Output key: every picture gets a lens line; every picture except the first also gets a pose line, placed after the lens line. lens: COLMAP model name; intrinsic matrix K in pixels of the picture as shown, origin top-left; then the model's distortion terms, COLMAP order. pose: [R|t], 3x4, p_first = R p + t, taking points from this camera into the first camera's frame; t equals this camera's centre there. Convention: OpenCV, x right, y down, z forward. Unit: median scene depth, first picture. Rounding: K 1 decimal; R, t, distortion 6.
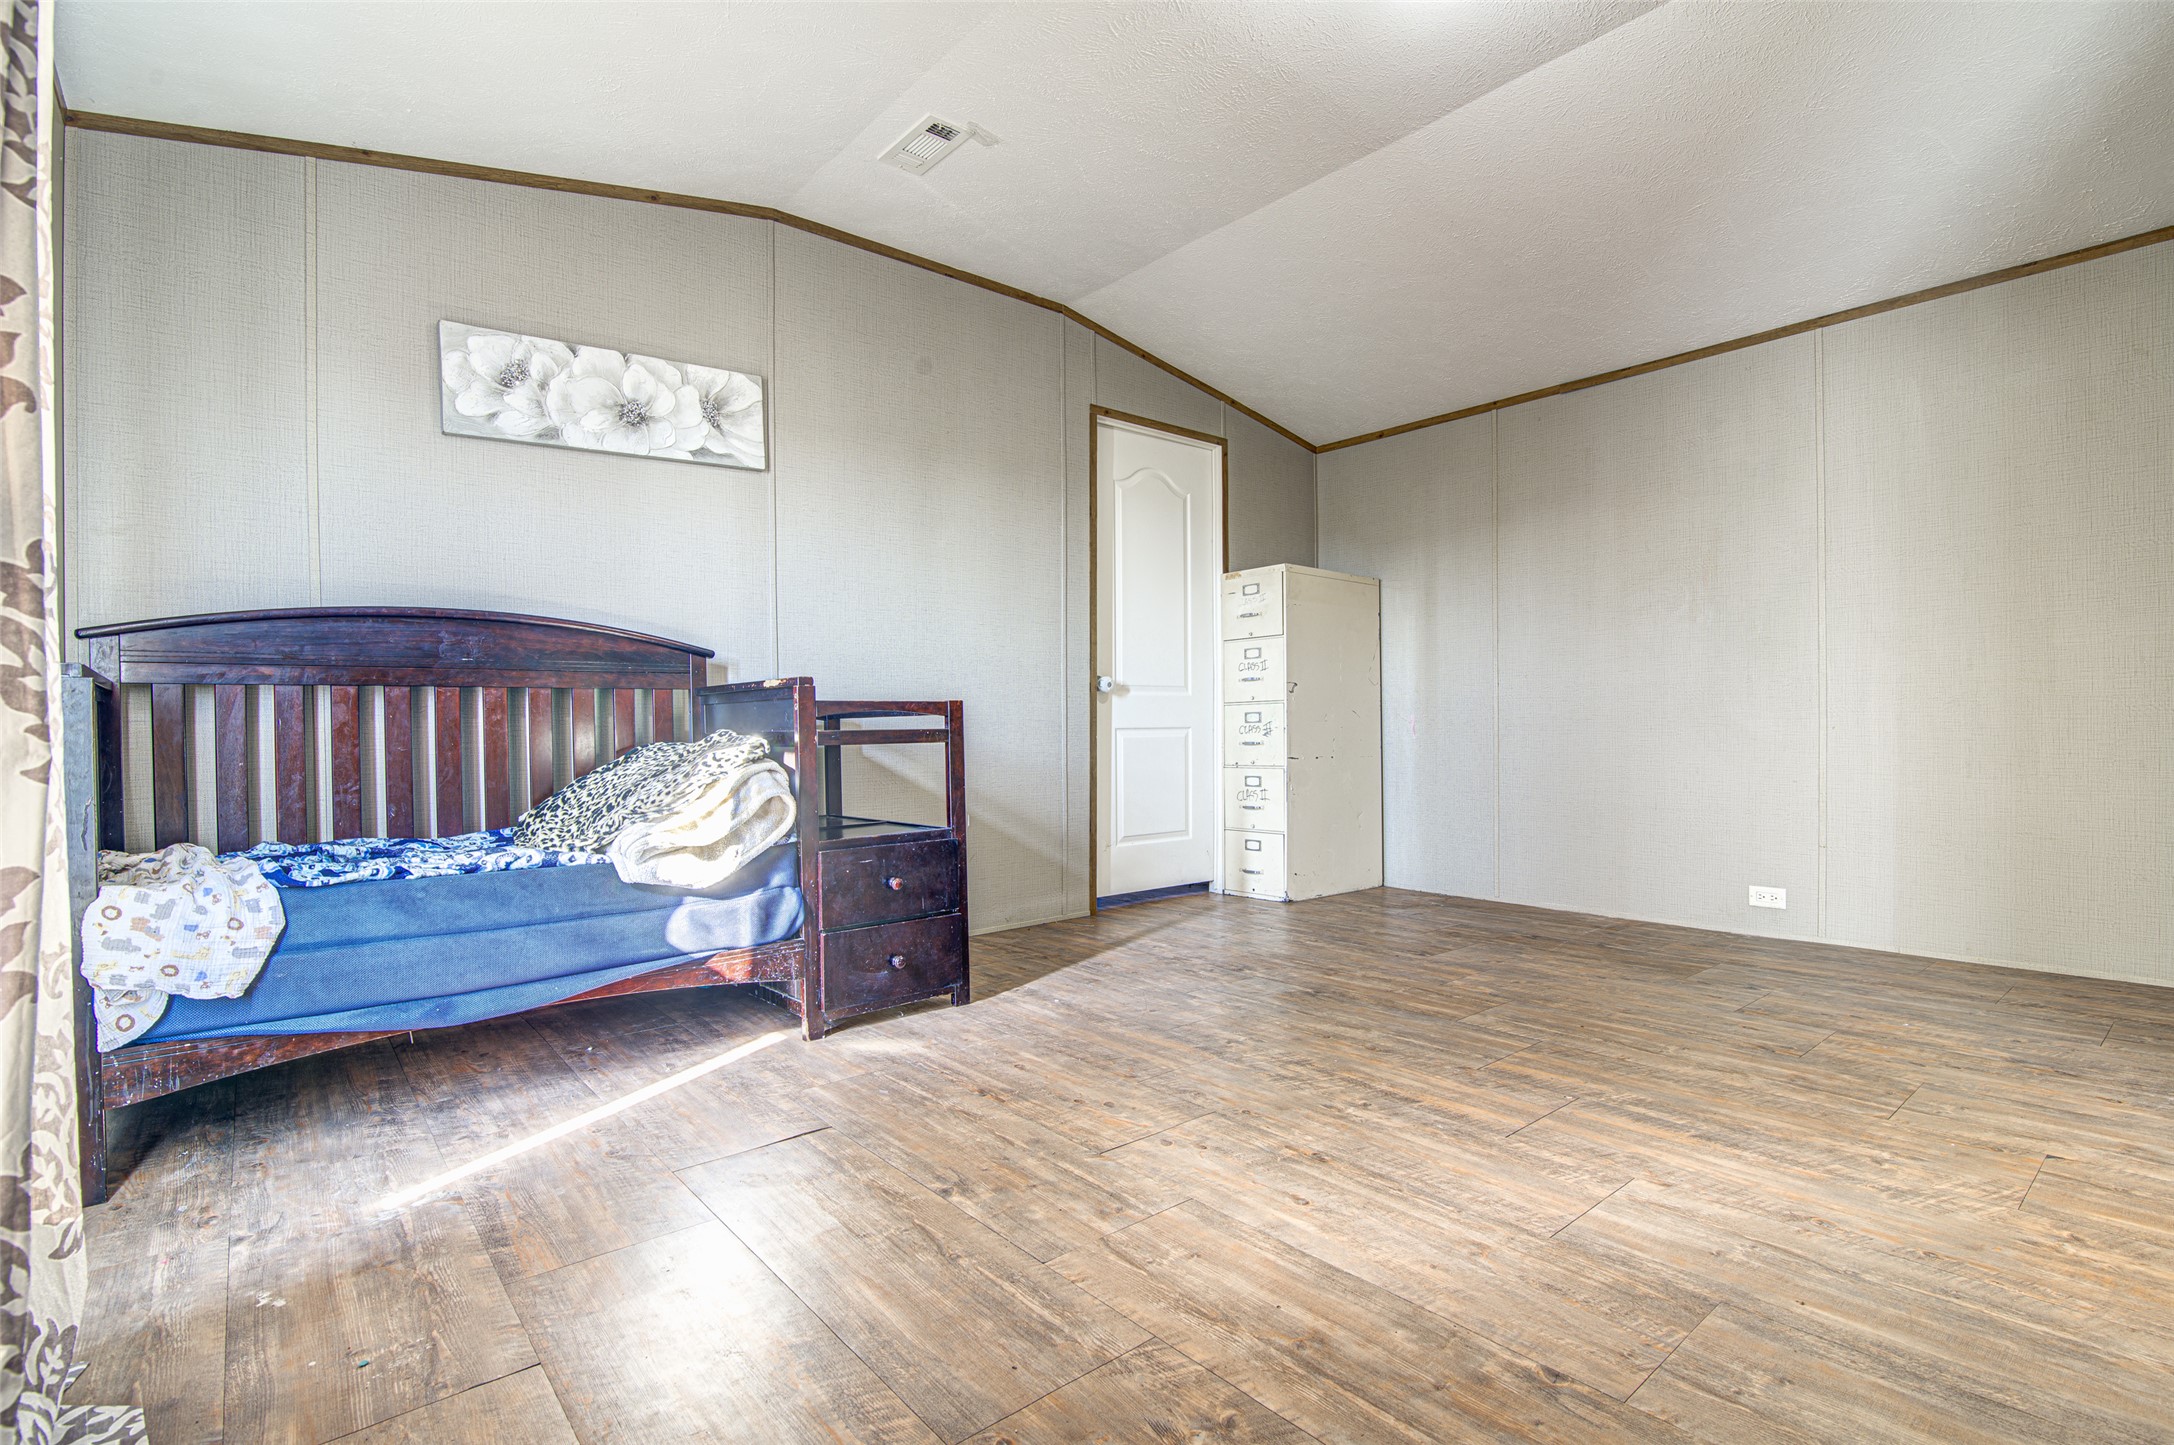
lens RADIAL K [[1020.2, 0, 1087.0], [0, 1020.2, 722.5], [0, 0, 1]] dist [-0.021247, 0.000602]
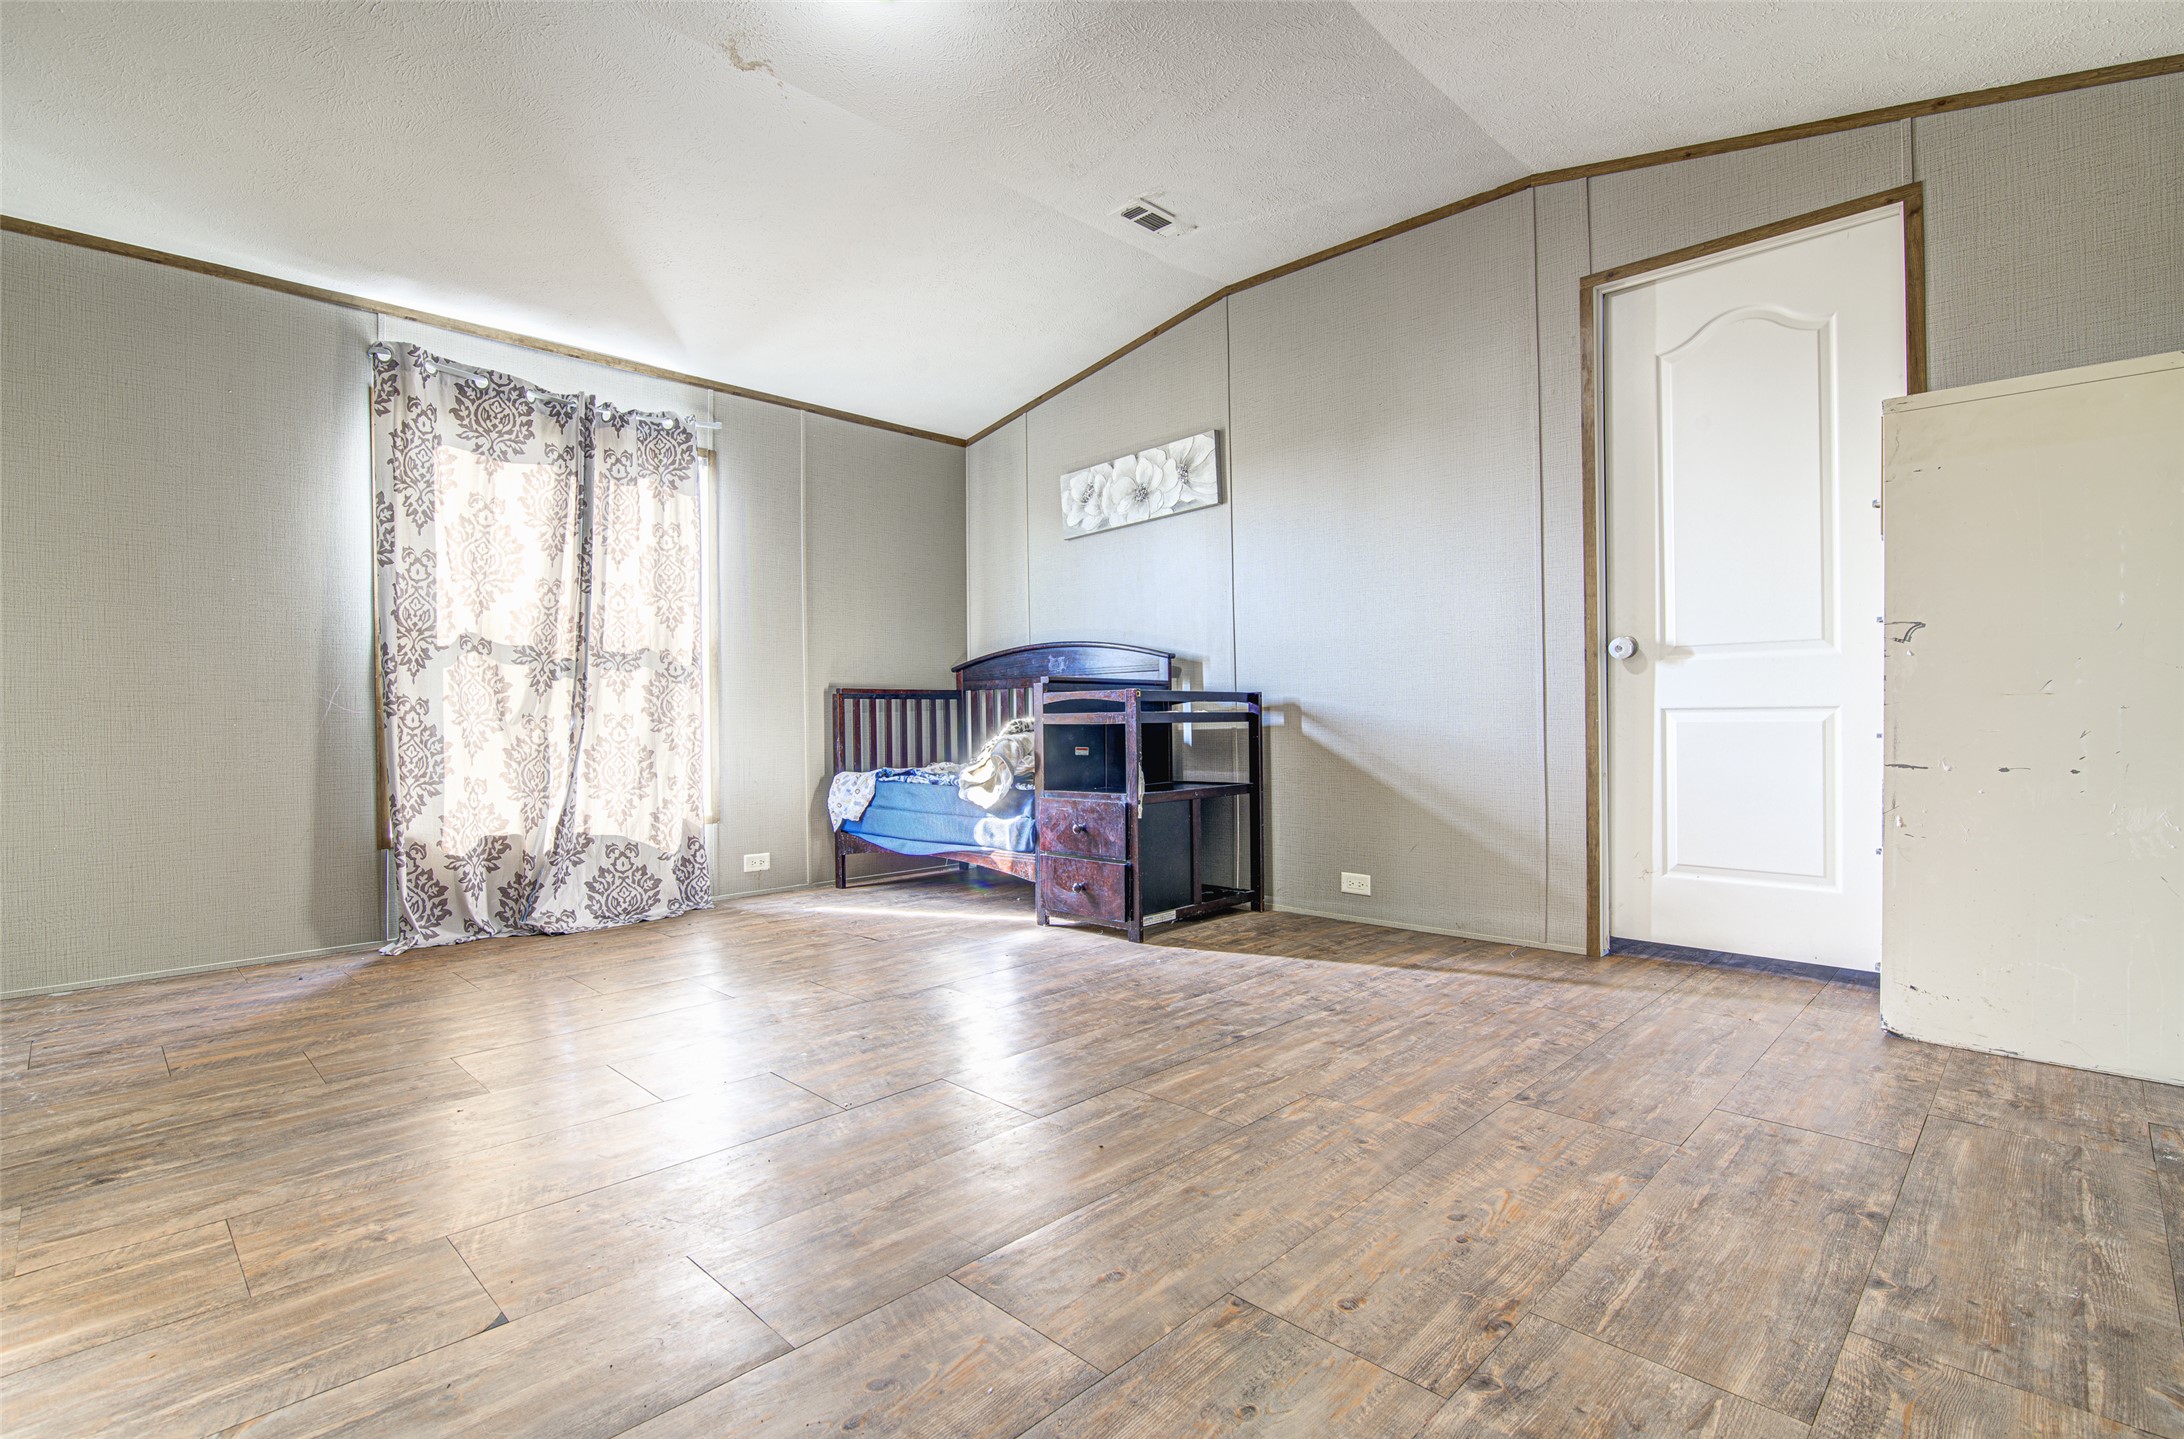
lens RADIAL K [[1015.8, 0, 1092.0], [0, 1015.8, 719.5], [0, 0, 1]] dist [-0.018626, -0.000315]
pose [[0.098310, 0.014449, -0.995051, 0.993517], [0.014884, 0.999761, 0.015988, -0.005444], [0.995045, -0.016382, 0.098071, 0.782211]]
